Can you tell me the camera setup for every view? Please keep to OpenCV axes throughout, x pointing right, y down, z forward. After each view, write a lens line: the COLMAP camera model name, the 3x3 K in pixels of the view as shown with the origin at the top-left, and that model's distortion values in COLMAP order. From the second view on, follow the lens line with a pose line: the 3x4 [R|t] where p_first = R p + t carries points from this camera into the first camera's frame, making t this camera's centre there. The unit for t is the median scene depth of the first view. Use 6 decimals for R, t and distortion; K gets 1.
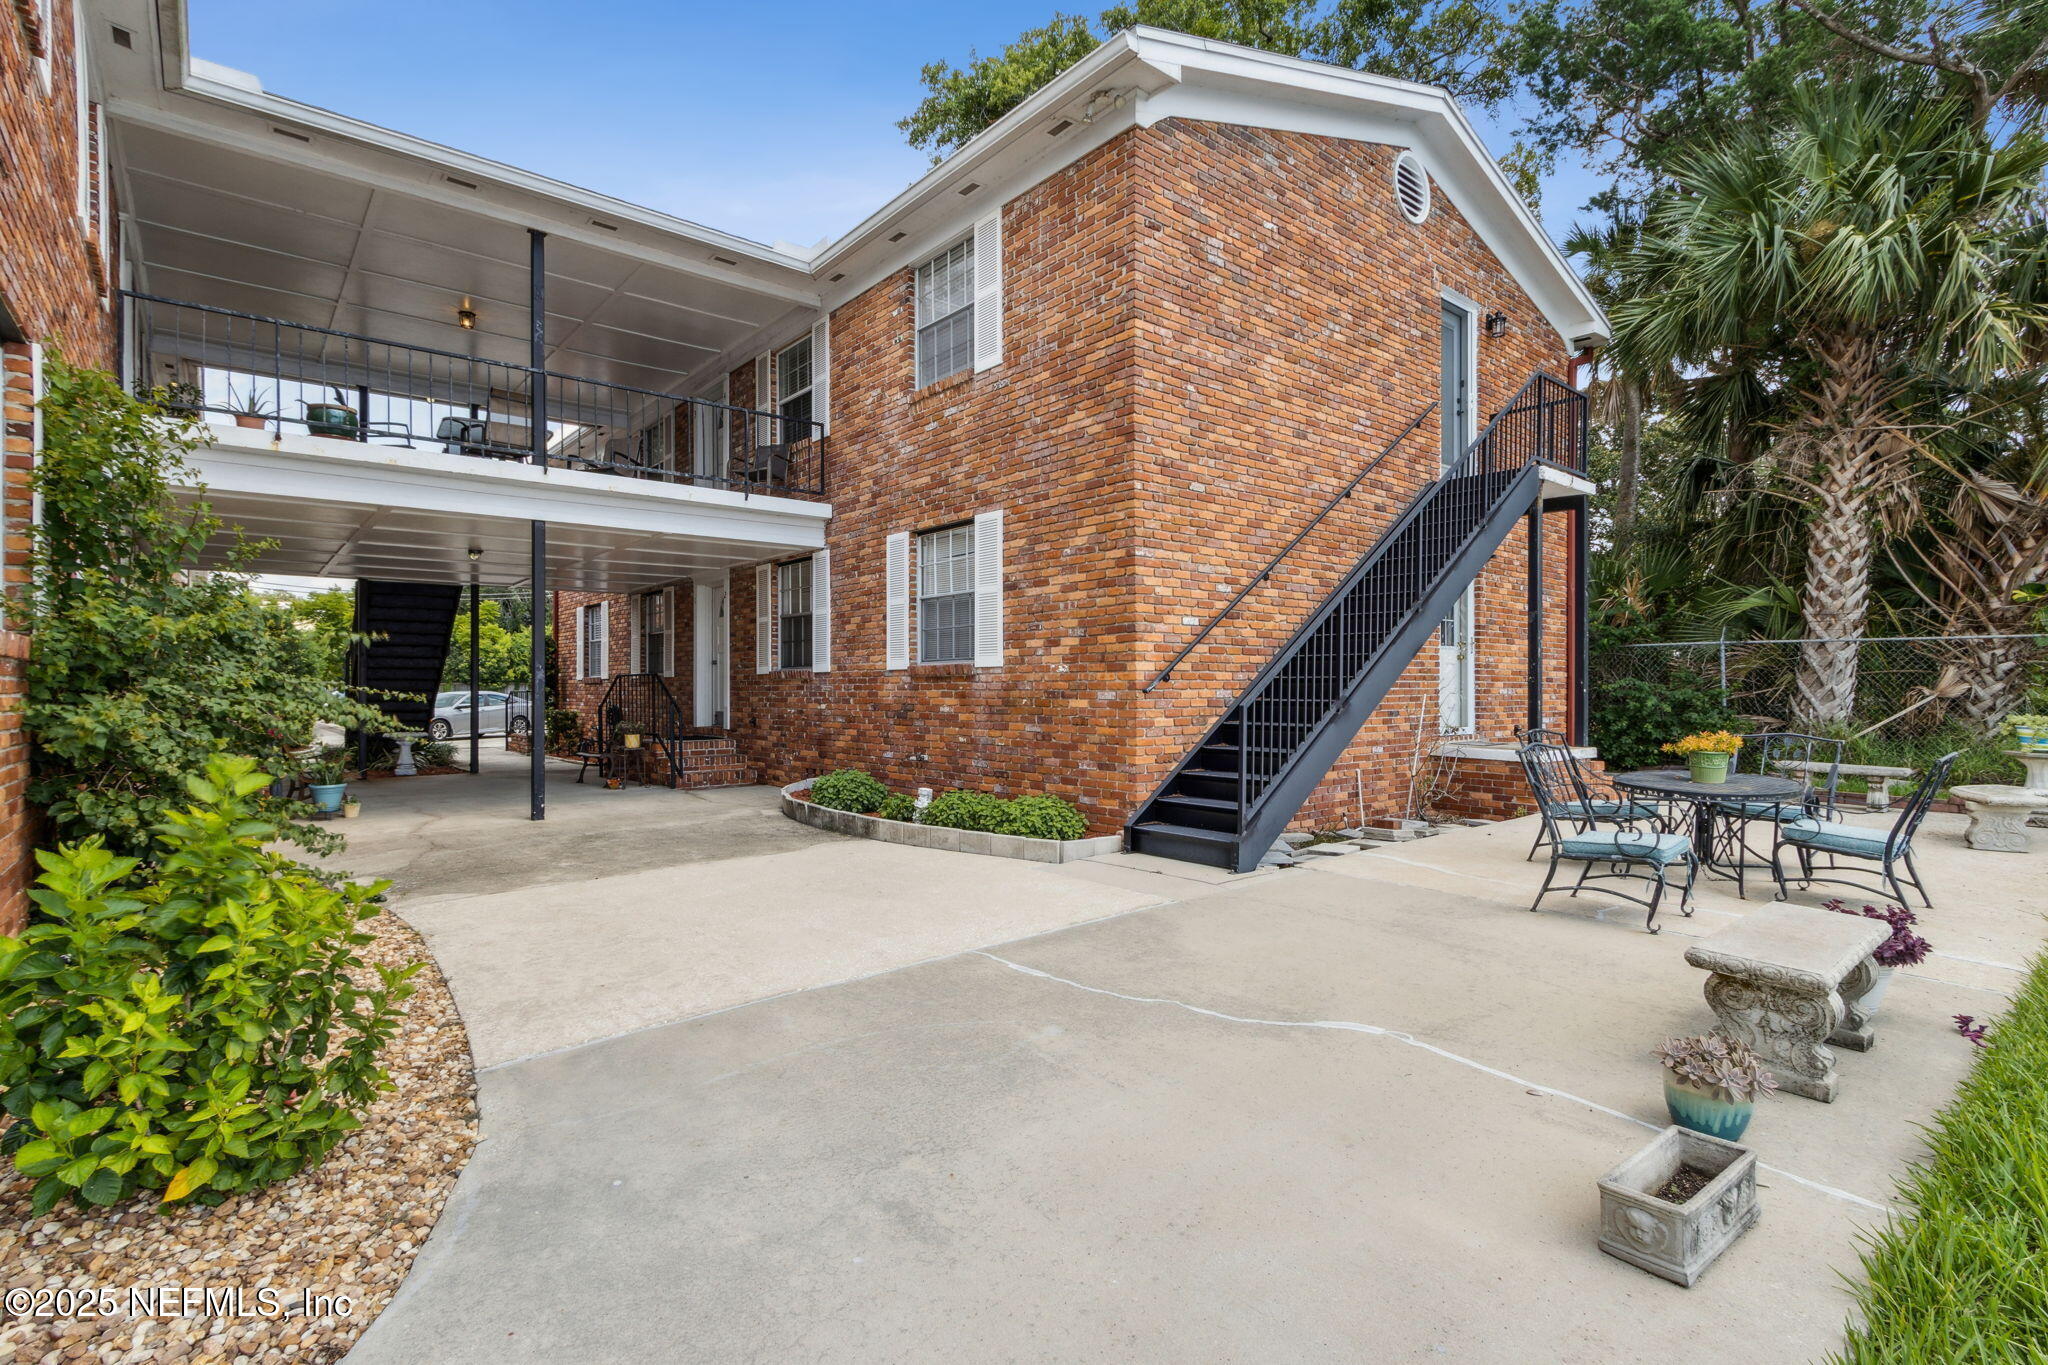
lens RADIAL K [[970.4, 0, 1023.6], [0, 970.4, 684.4], [0, 0, 1]] dist [0.006428, -0.002982]
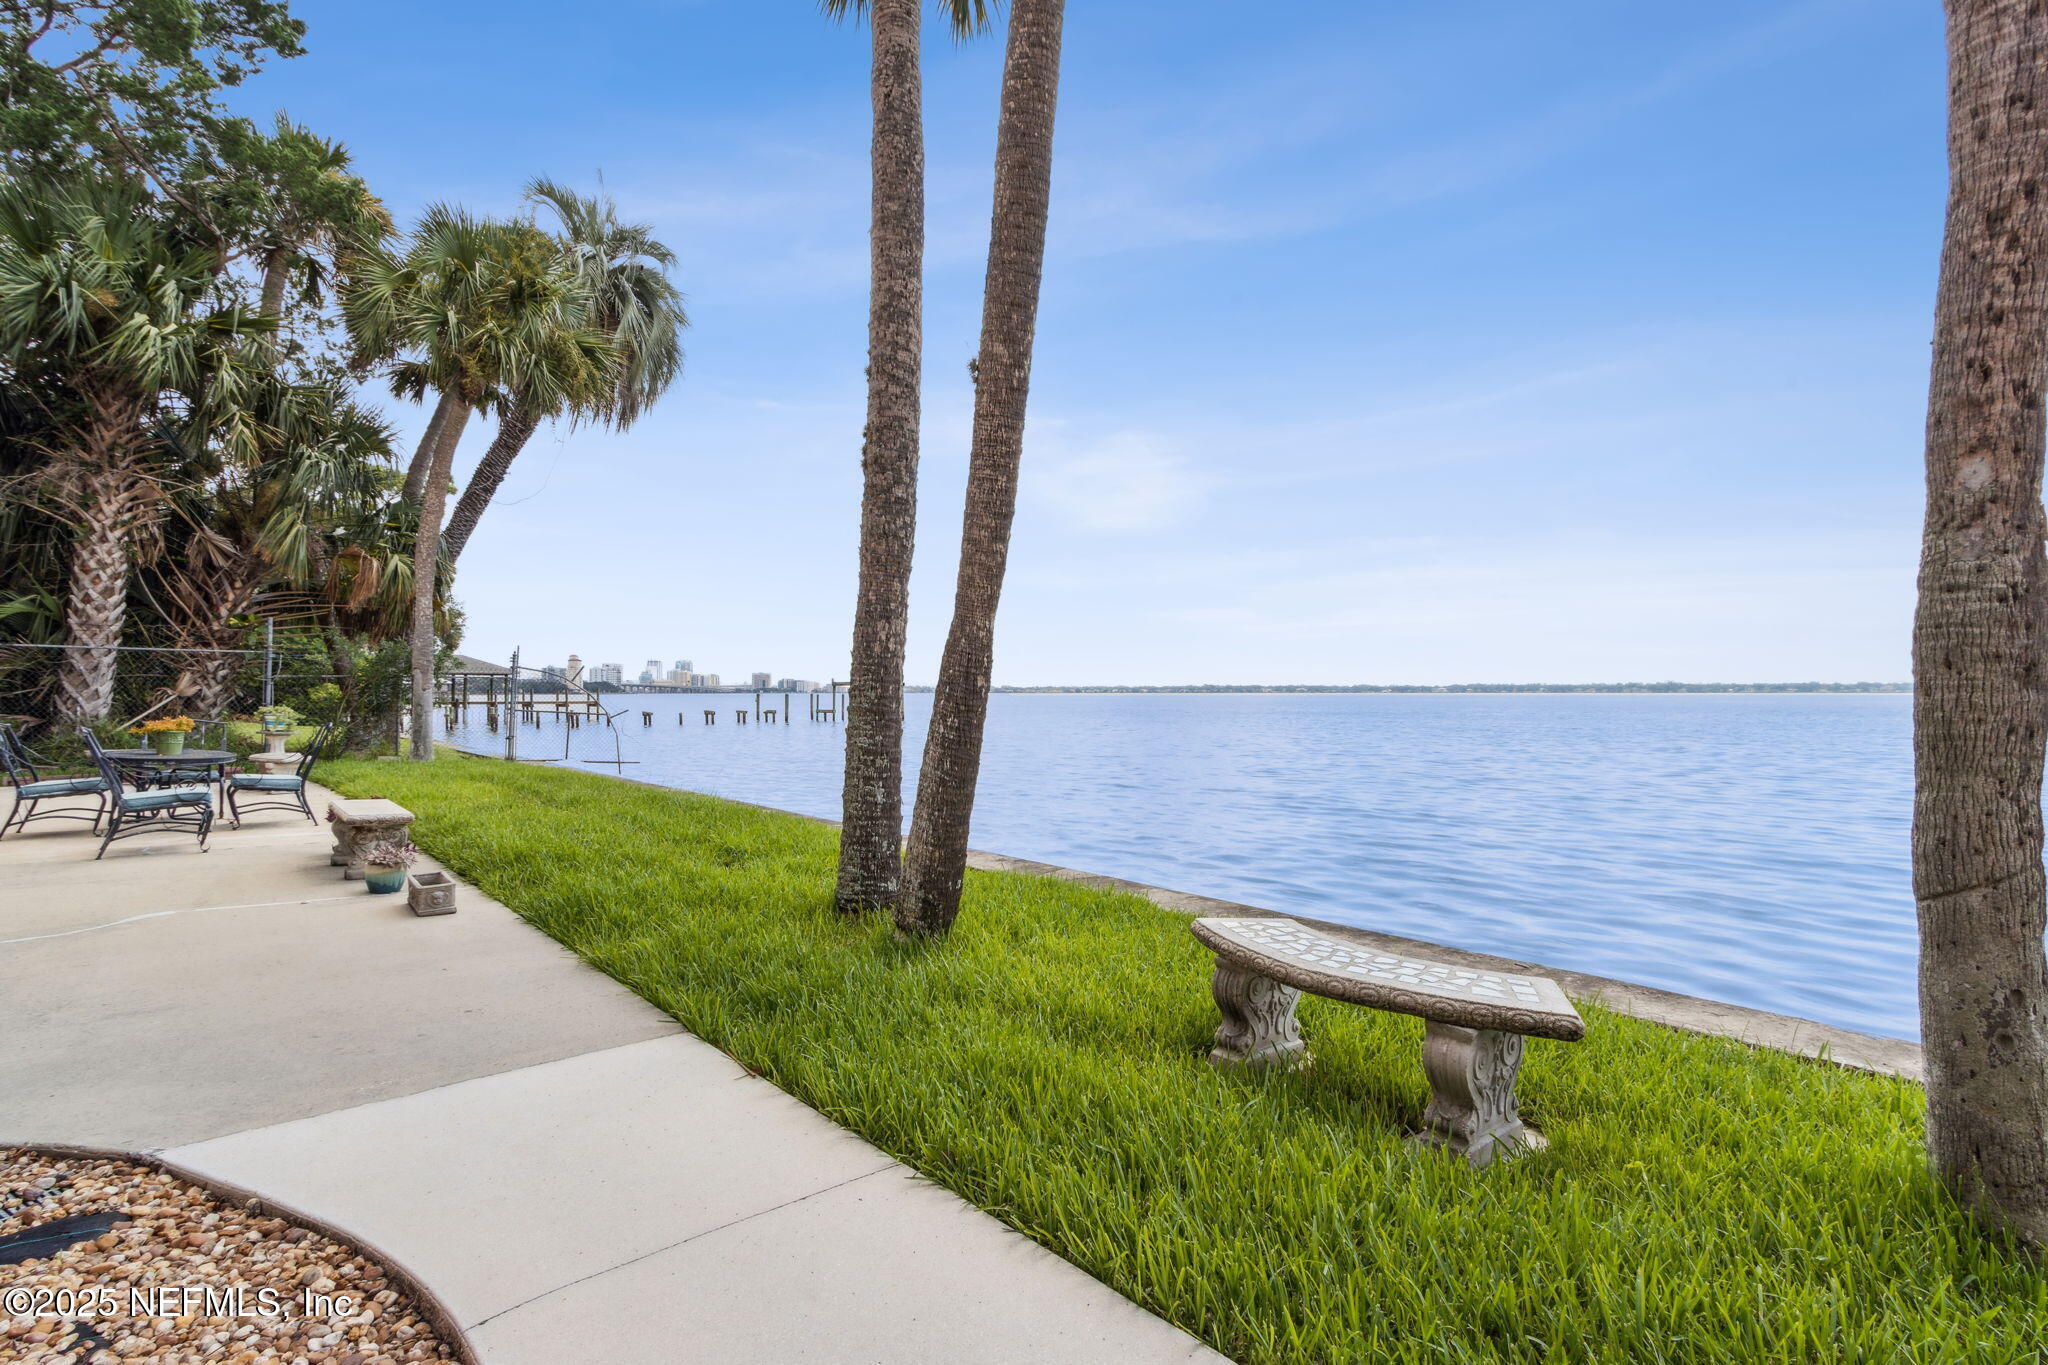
lens RADIAL K [[970.4, 0, 1023.3], [0, 970.4, 687.0], [0, 0, 1]] dist [0.006428, -0.002982]
pose [[-0.021683, 0.008336, 0.999730, -0.355890], [-0.003984, 0.999957, -0.008424, 0.007255], [-0.999757, -0.004165, -0.021648, -0.079990]]
